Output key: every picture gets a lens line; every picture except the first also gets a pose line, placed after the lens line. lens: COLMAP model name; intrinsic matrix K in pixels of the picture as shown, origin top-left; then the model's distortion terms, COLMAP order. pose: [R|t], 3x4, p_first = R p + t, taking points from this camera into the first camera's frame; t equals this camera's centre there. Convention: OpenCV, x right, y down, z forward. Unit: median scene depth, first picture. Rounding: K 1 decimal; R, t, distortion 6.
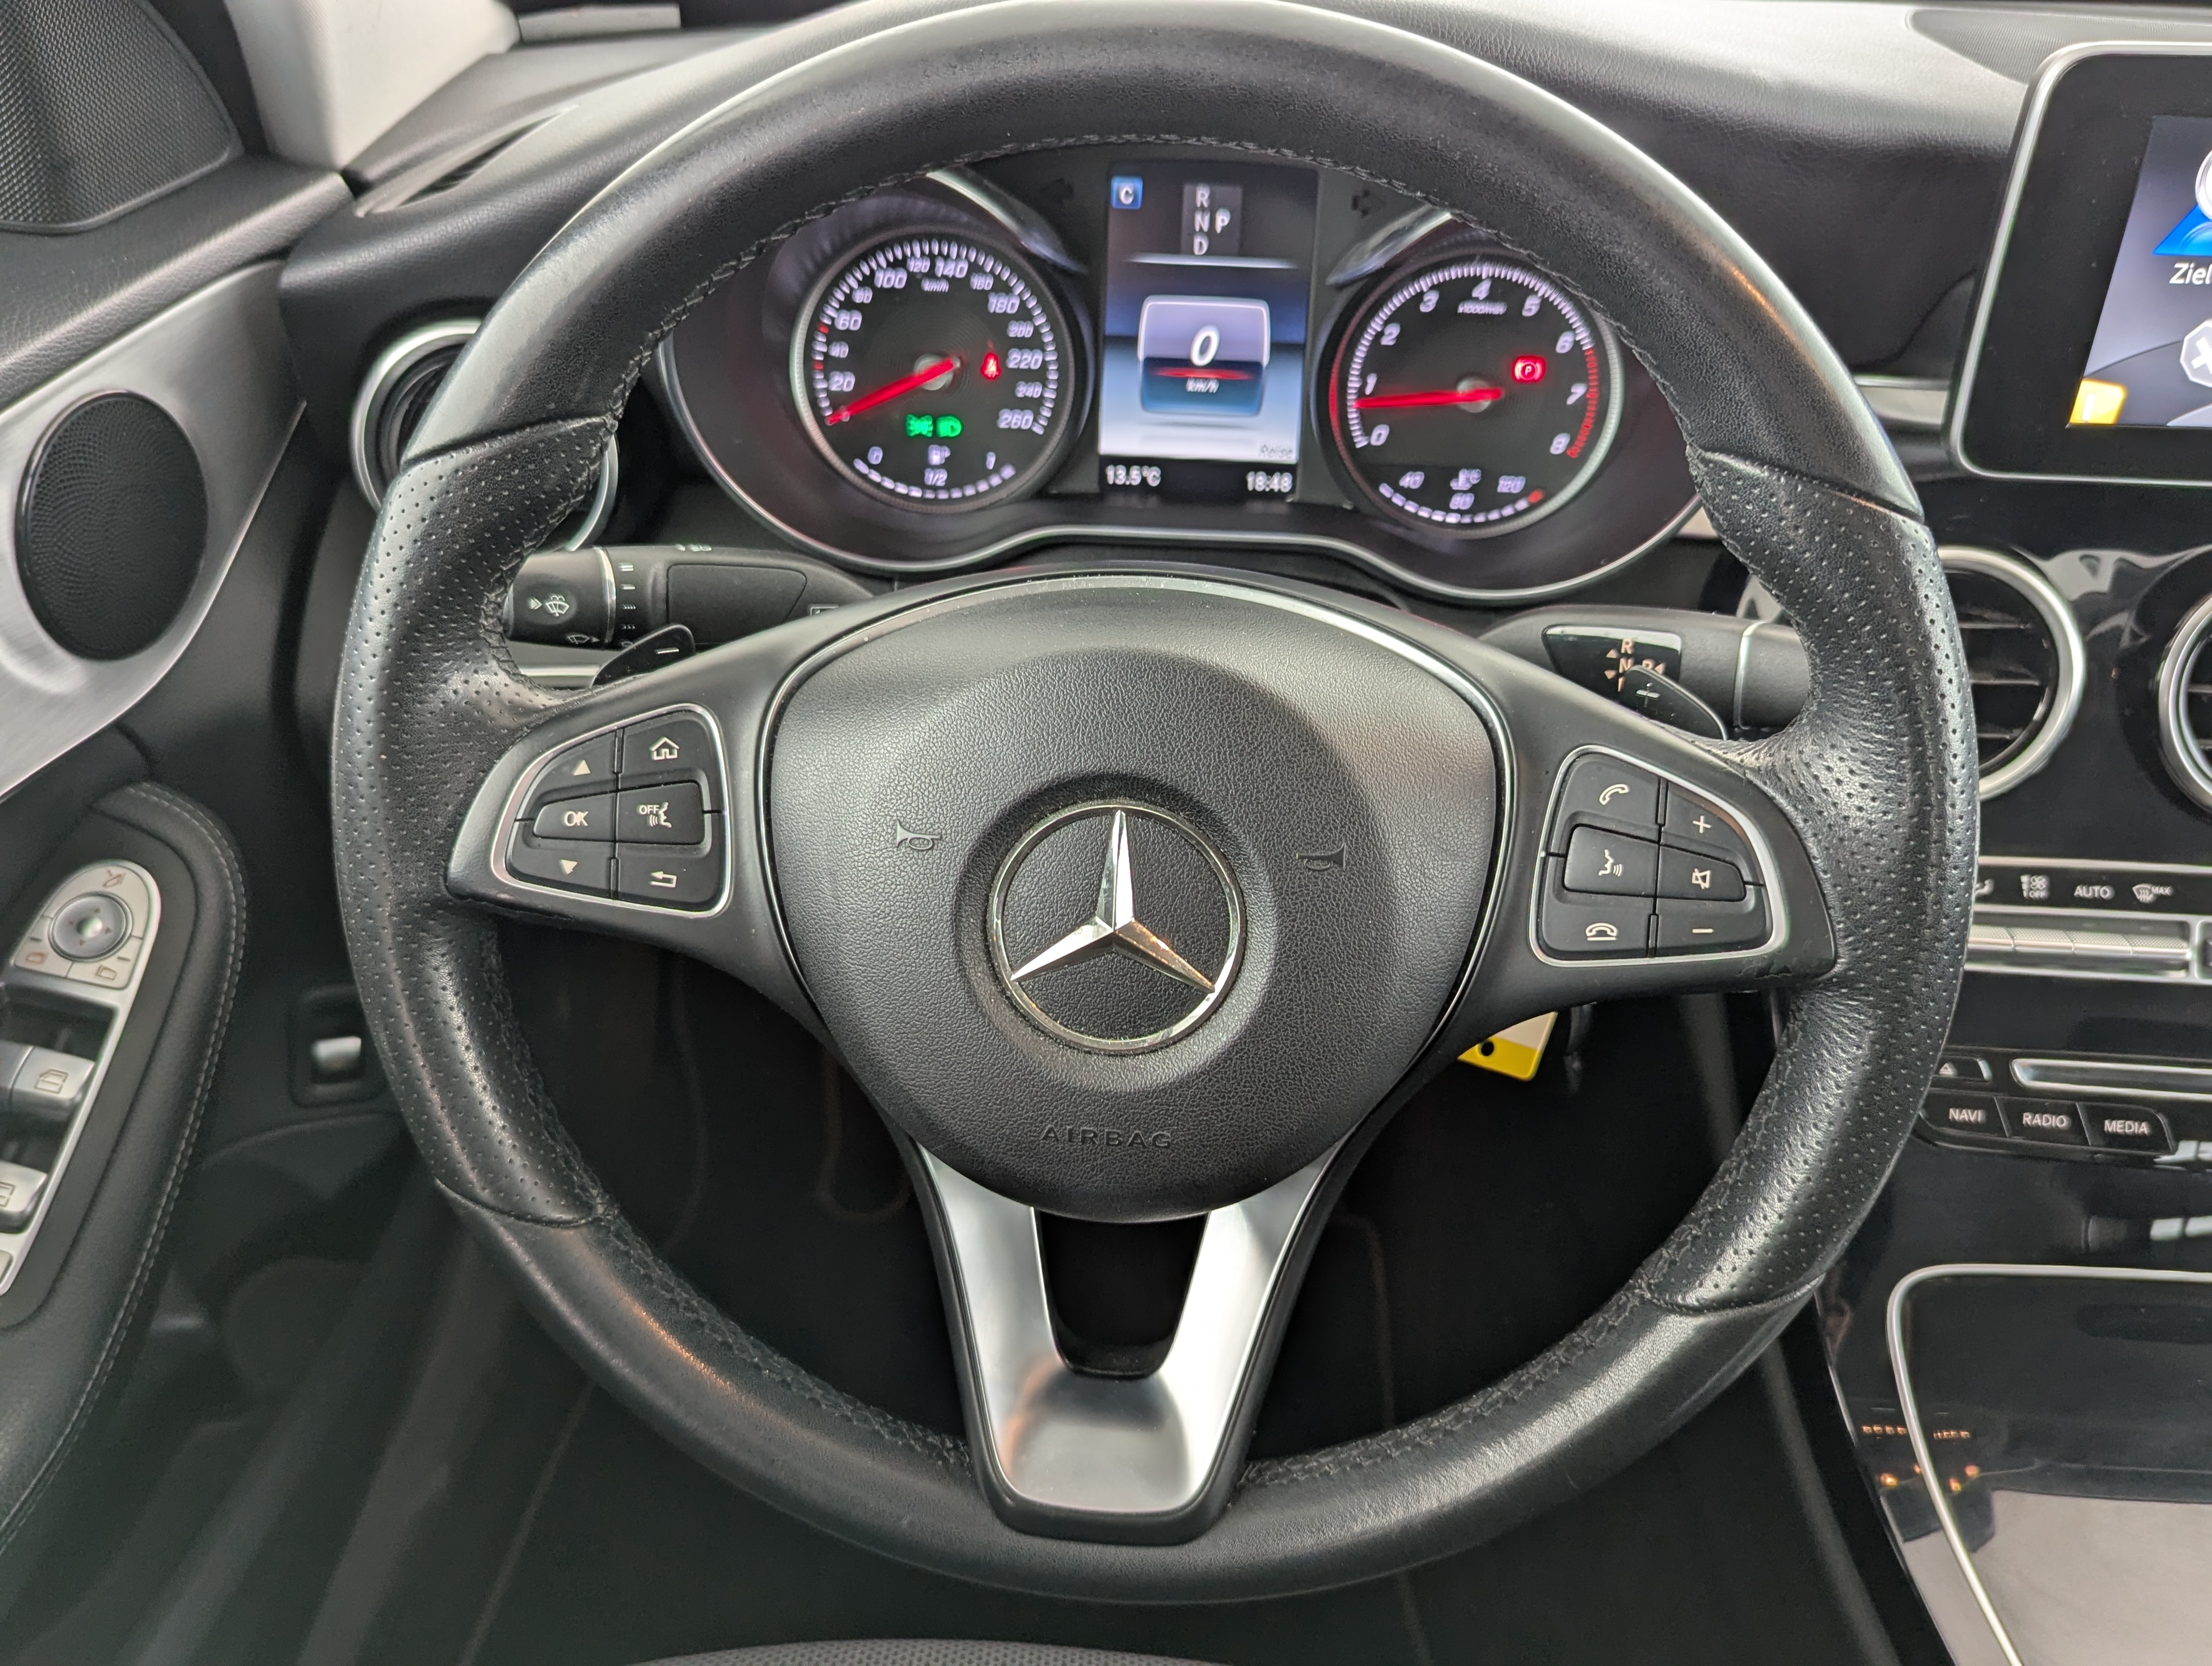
lens RADIAL K [[1882.1, 0, 1091.8], [0, 1882.1, 809.9], [0, 0, 1]] dist [0.051544, -0.003002]
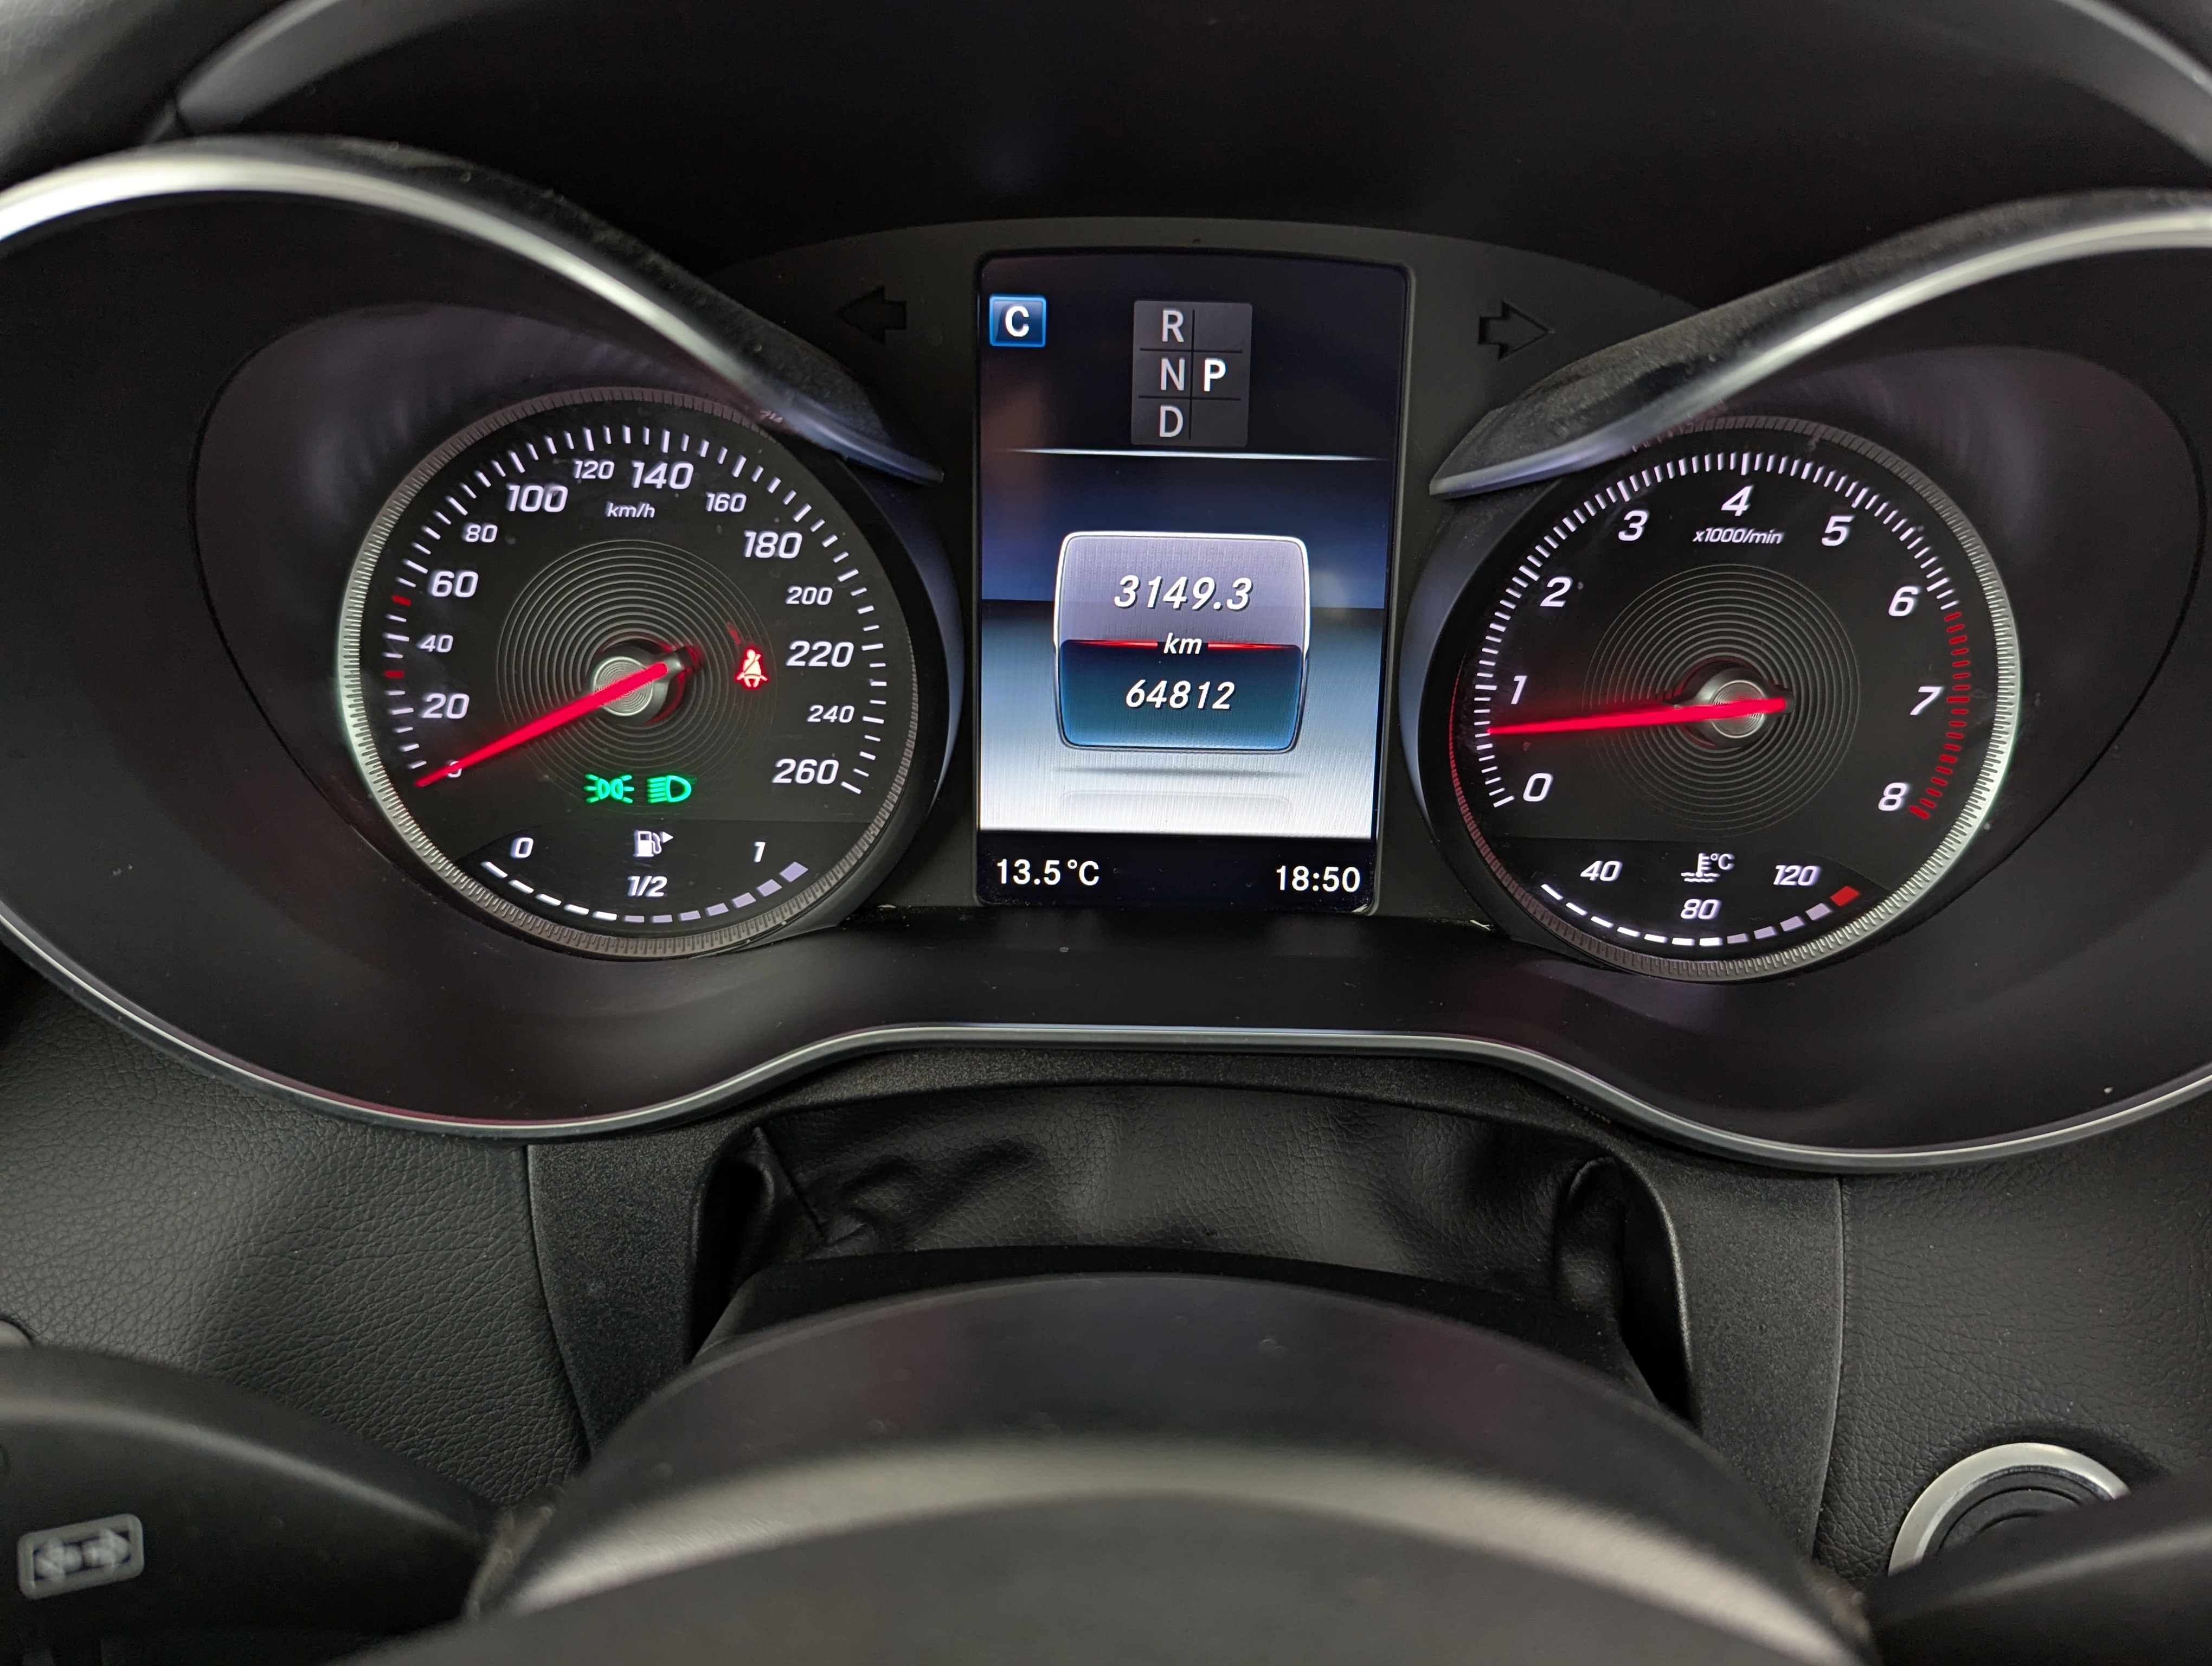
lens RADIAL K [[1882.1, 0, 1098.6], [0, 1882.1, 804.7], [0, 0, 1]] dist [0.051544, -0.003002]
pose [[0.998307, -0.026169, 0.051946, 0.010467], [0.031481, 0.994056, -0.104223, -0.145559], [-0.048909, 0.105682, 0.993196, 0.512399]]
